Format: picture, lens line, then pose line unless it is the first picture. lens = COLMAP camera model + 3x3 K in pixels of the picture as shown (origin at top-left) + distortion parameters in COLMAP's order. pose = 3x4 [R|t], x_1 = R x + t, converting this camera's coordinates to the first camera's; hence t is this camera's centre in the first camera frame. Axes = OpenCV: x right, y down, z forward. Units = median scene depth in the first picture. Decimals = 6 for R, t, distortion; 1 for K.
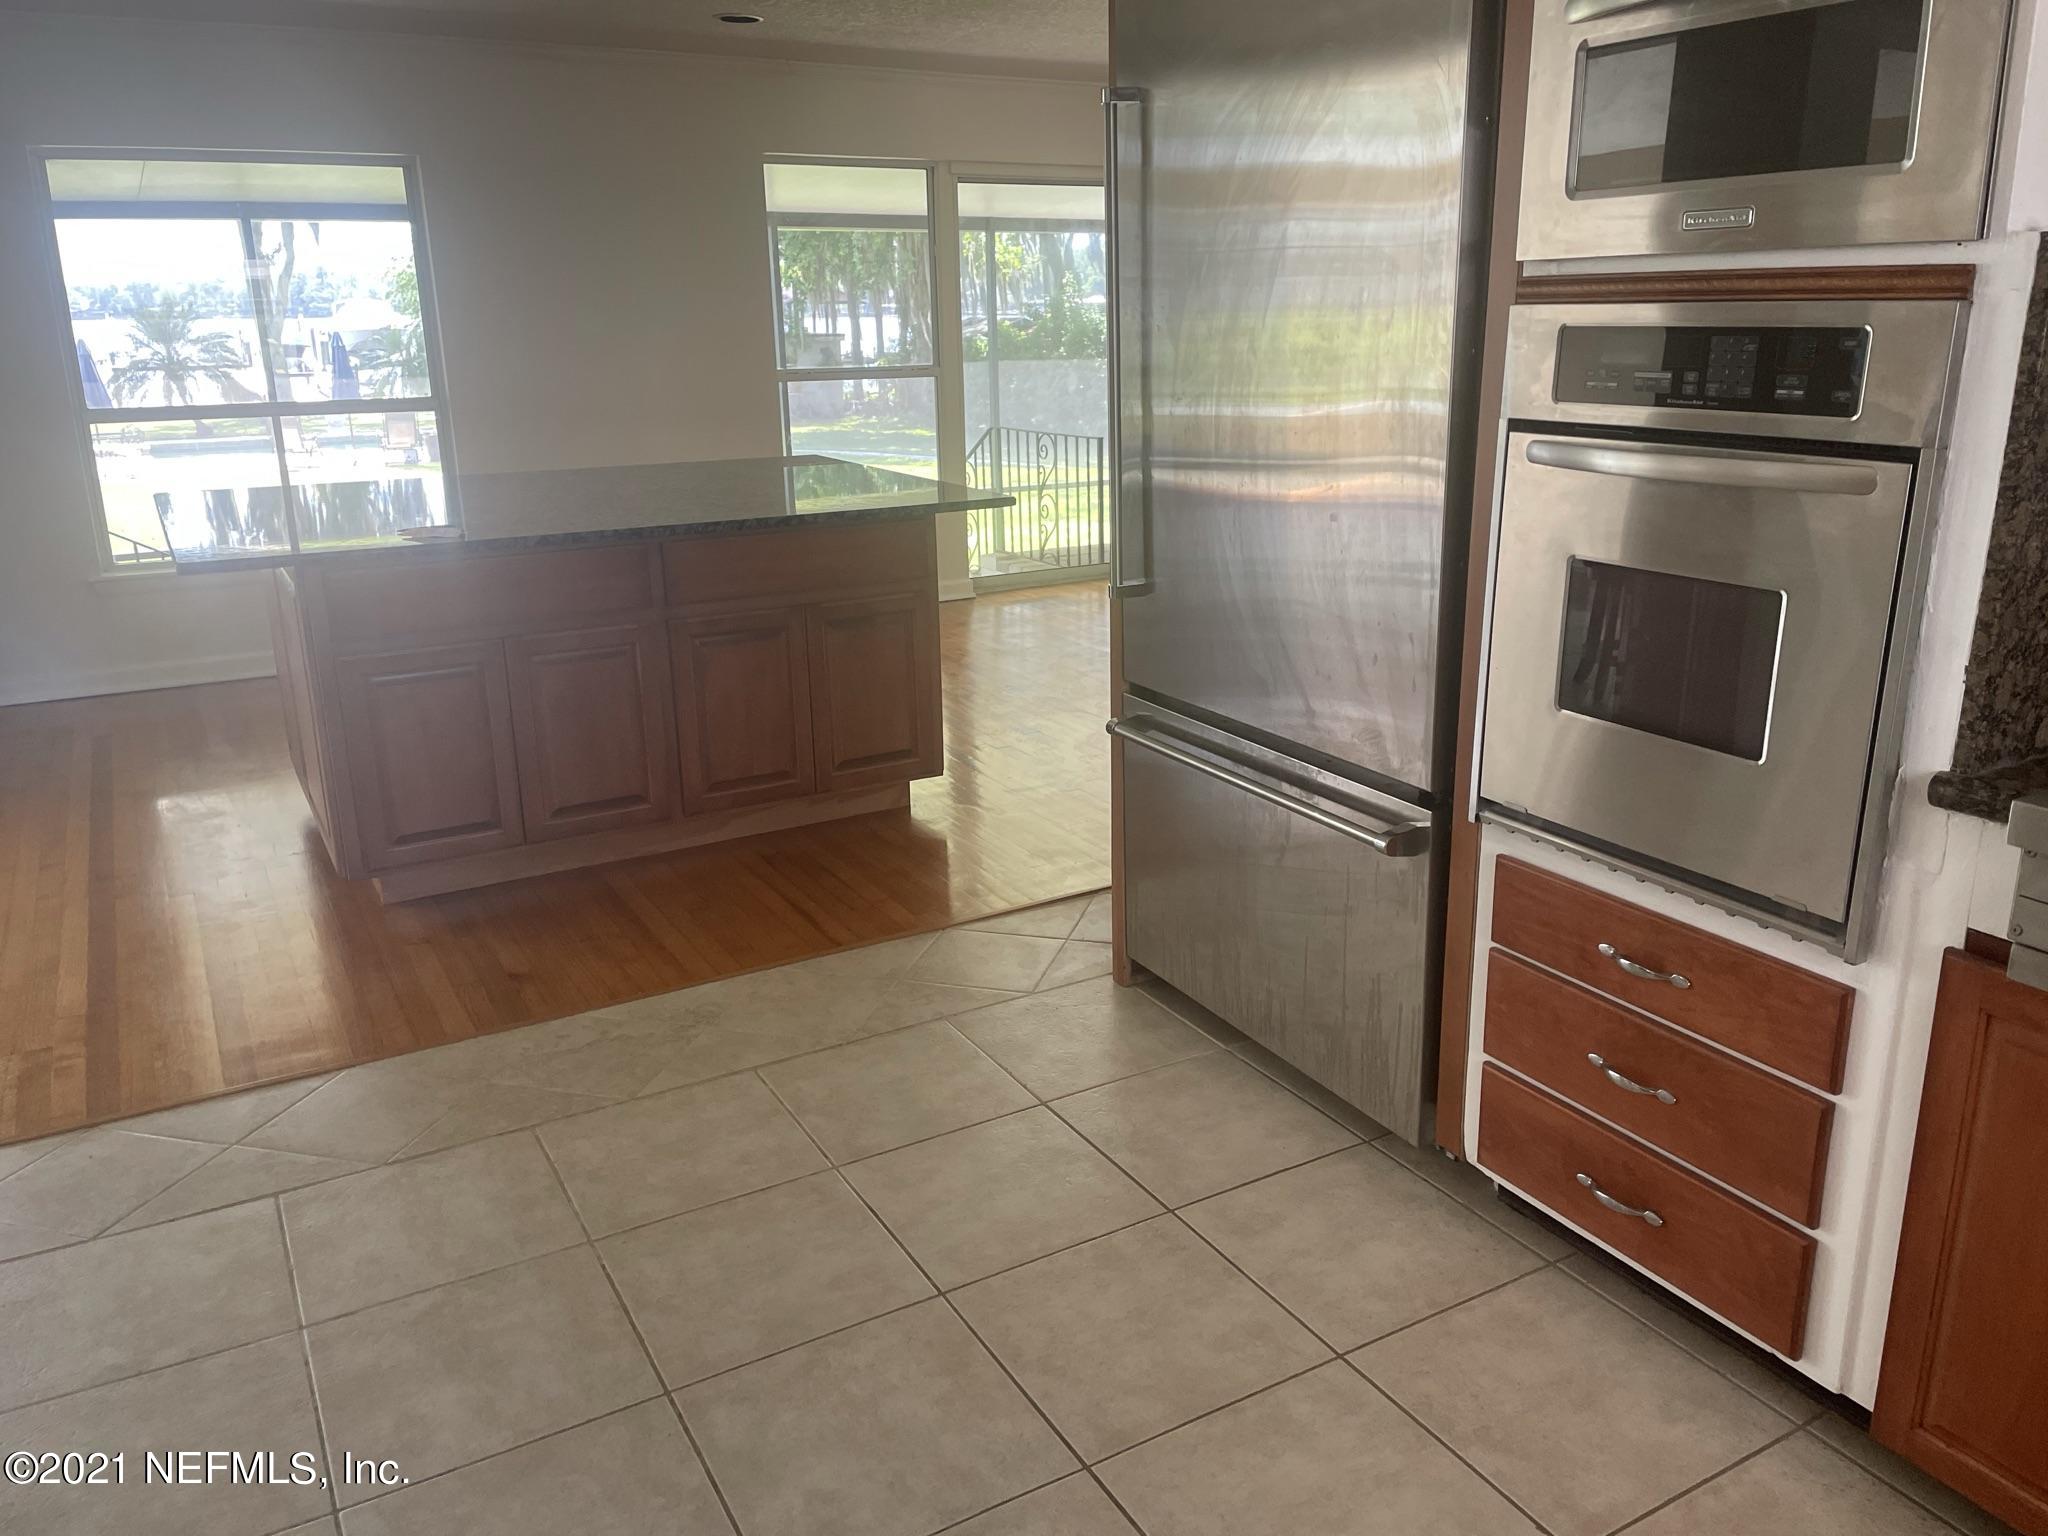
lens RADIAL K [[1563.6, 0, 1024.0], [0, 1563.6, 768.0], [0, 0, 1]] dist [0.110058, -0.128971]
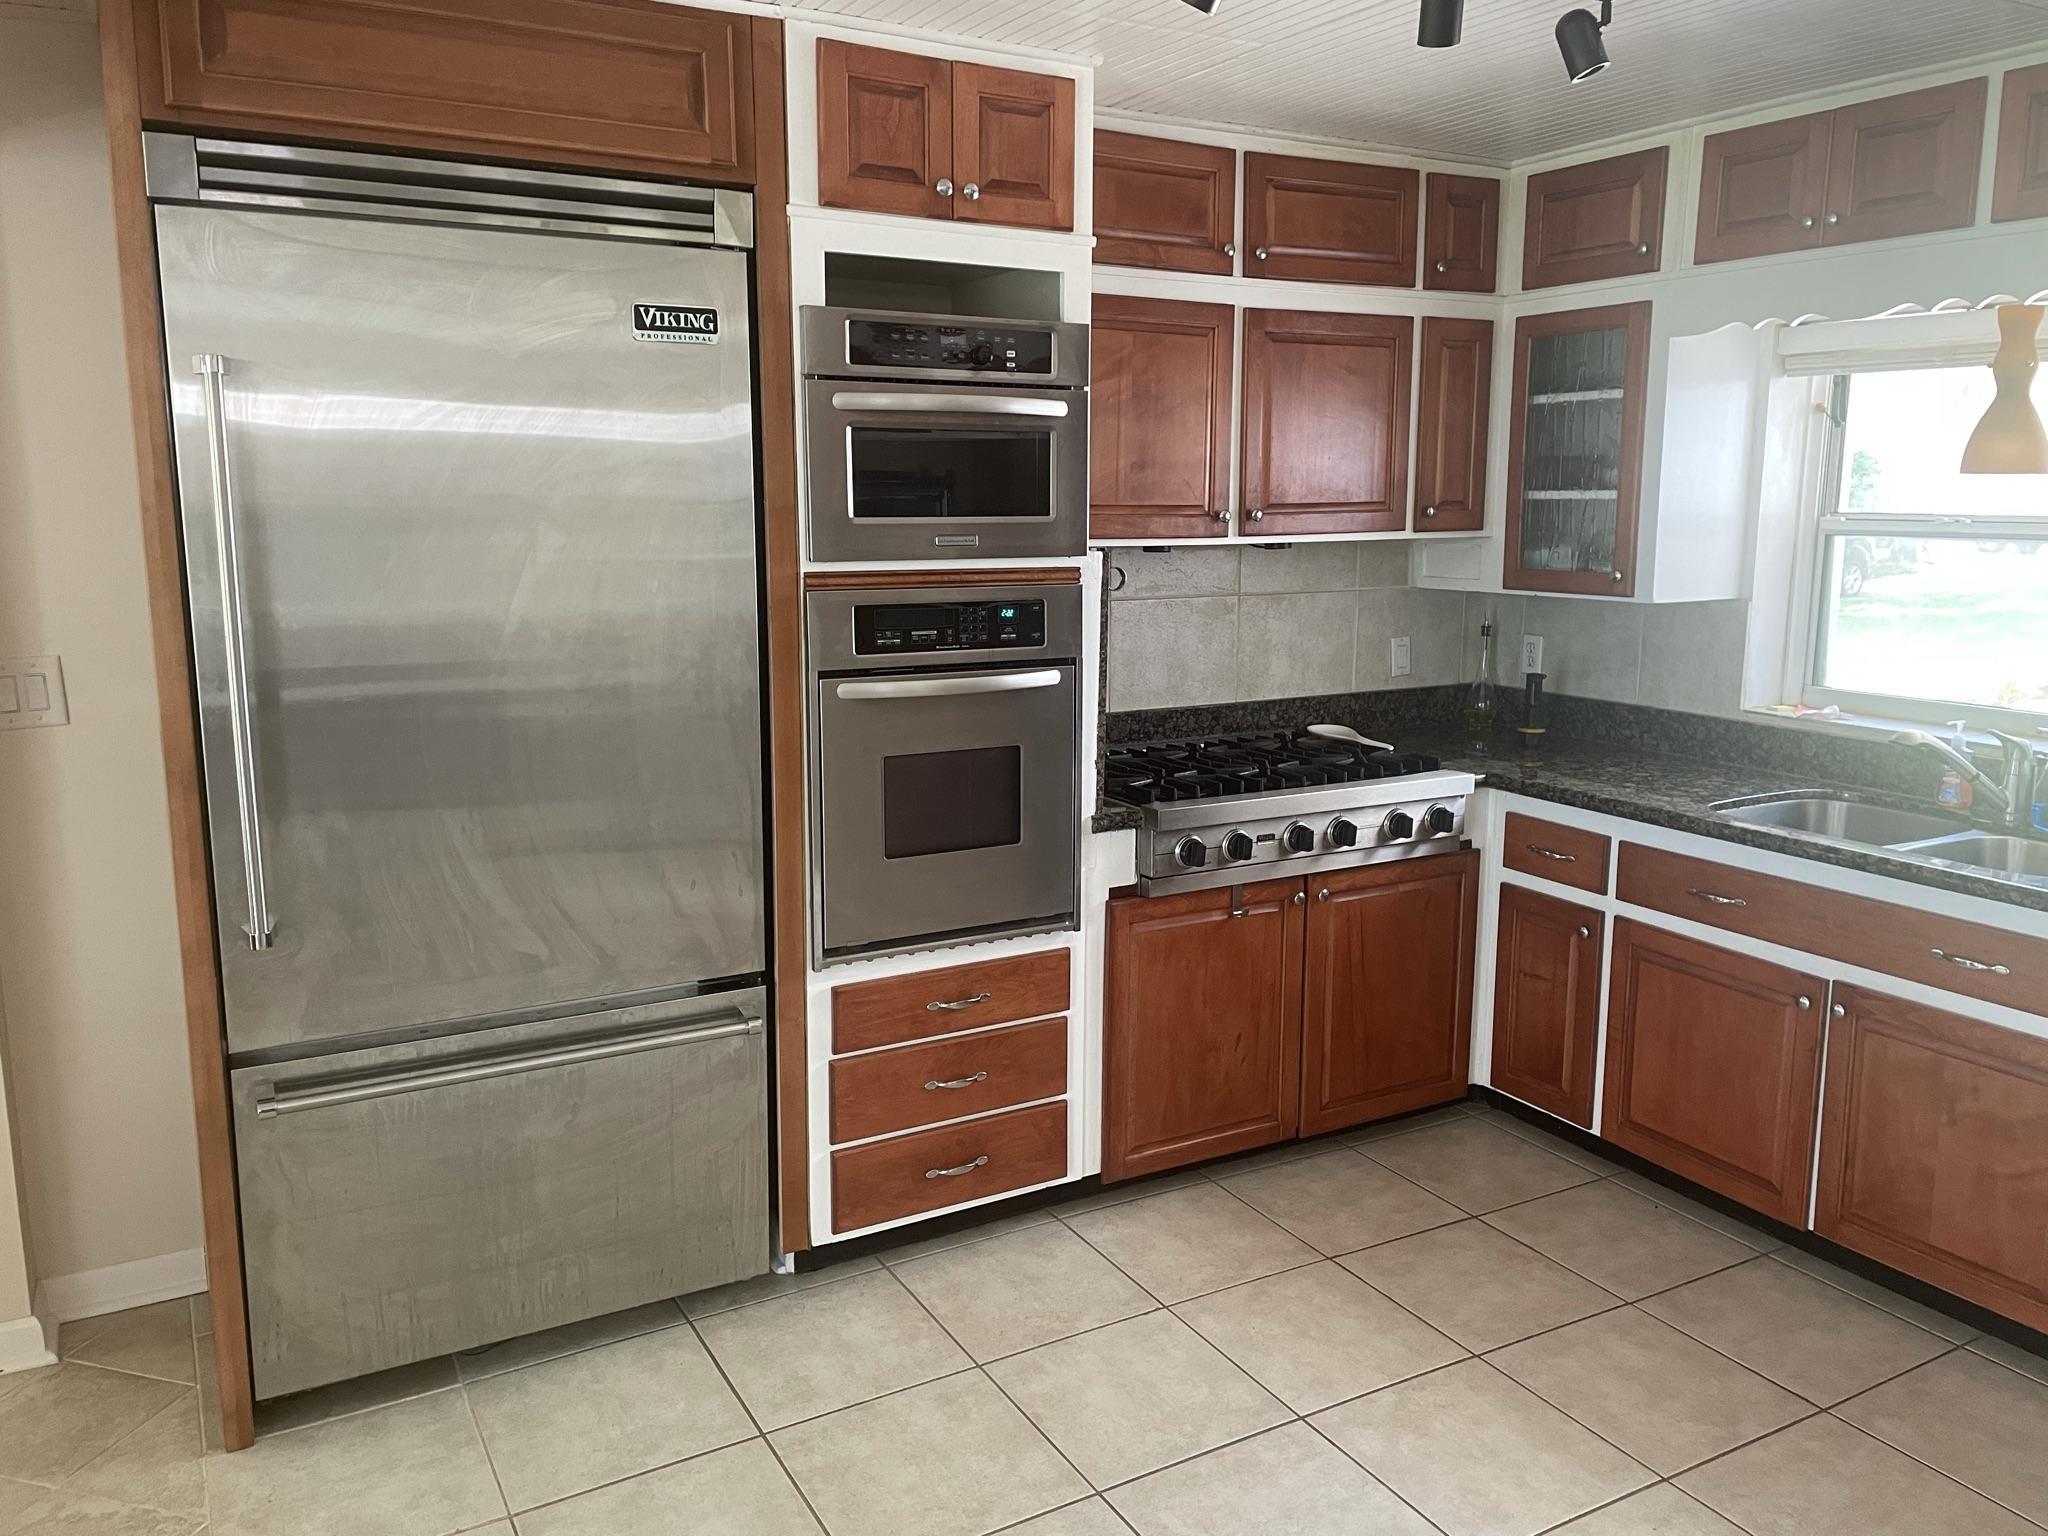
lens RADIAL K [[1563.6, 0, 1024.0], [0, 1563.6, 768.0], [0, 0, 1]] dist [0.110058, -0.128971]
pose [[-0.011474, -0.147796, 0.988951, -1.127758], [0.289196, 0.946259, 0.144771, -0.304456], [-0.957201, 0.287662, 0.031884, 0.859976]]
